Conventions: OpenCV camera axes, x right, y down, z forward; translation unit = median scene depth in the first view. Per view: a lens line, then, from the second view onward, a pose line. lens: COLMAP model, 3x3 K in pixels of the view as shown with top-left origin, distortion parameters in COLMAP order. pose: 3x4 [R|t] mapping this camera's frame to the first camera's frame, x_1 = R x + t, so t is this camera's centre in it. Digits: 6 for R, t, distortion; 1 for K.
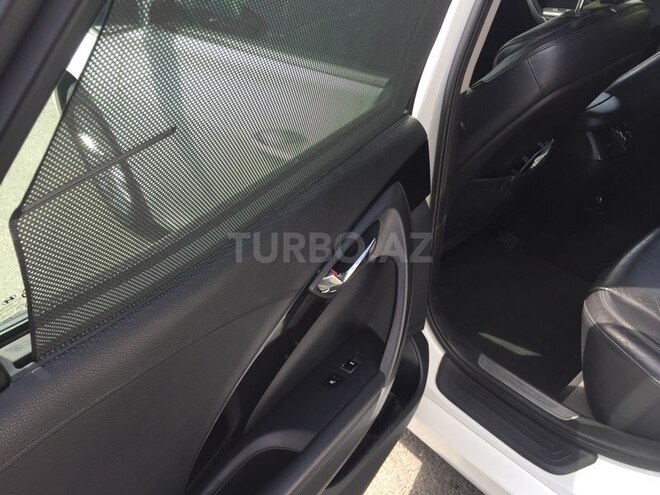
lens RADIAL K [[558.4, 0, 330.0], [0, 558.4, 247.5], [0, 0, 1]] dist [0.005267, -0.001288]
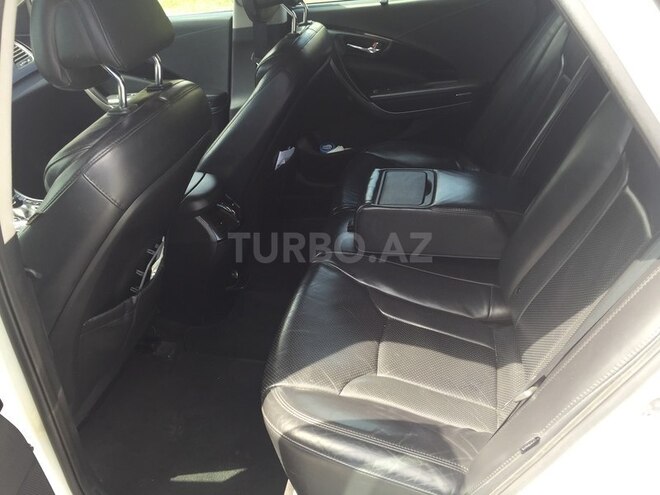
lens RADIAL K [[558.4, 0, 330.0], [0, 558.4, 247.5], [0, 0, 1]] dist [0.005267, -0.001288]
pose [[0.770335, -0.318193, 0.552573, 0.135456], [0.382242, 0.924062, -0.000768, -0.096566], [-0.510368, 0.211809, 0.833464, 0.165206]]
